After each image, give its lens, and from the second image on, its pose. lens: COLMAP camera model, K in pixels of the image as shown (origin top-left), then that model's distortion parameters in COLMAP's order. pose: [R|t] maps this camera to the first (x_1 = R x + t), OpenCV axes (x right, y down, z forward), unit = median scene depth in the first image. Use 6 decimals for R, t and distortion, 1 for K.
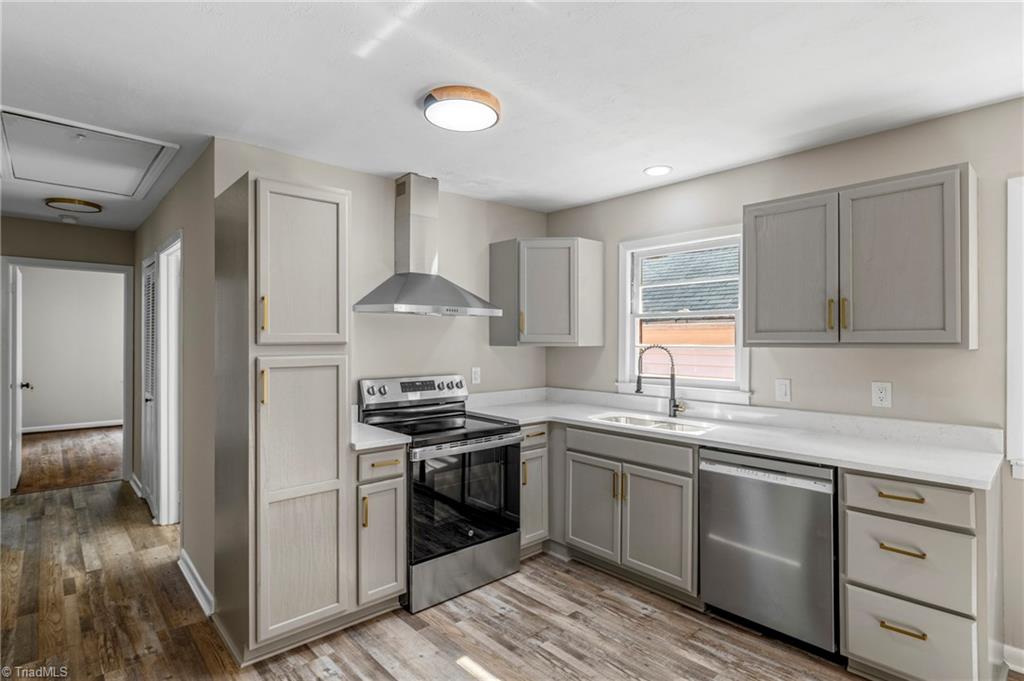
lens RADIAL K [[520.9, 0, 507.4], [0, 520.9, 336.3], [0, 0, 1]] dist [-0.000772, 0.000475]
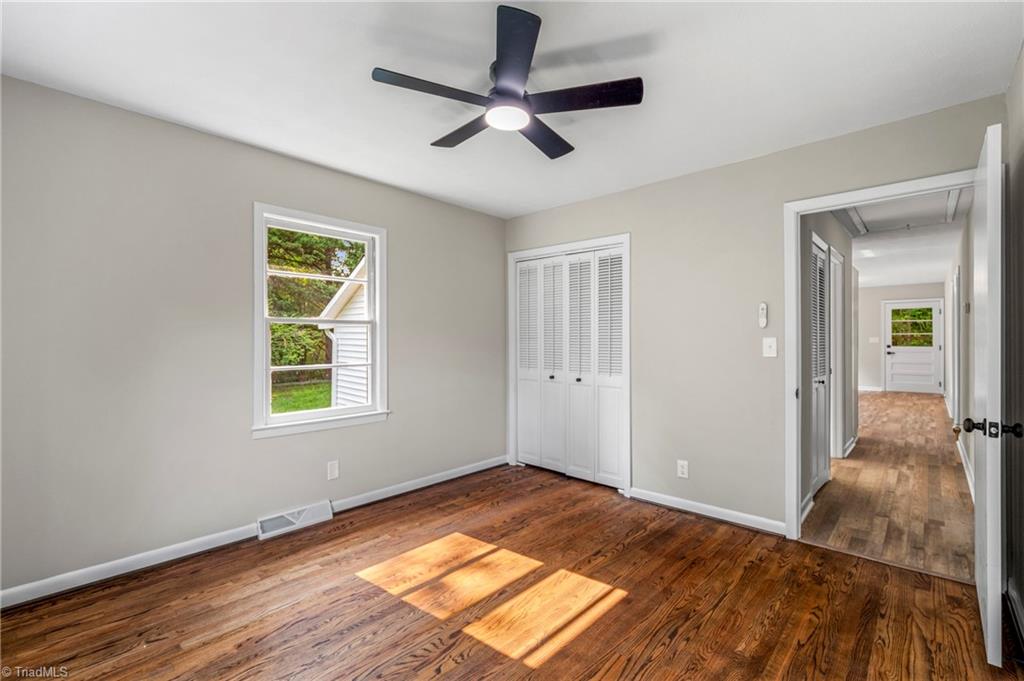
lens RADIAL K [[453.2, 0, 503.2], [0, 453.2, 343.6], [0, 0, 1]] dist [-0.012393, 0.001074]
pose [[-0.087000, -0.010665, 0.996151, -1.949301], [0.003464, 0.999933, 0.011008, 0.046264], [-0.996202, 0.004409, -0.086957, 2.191405]]
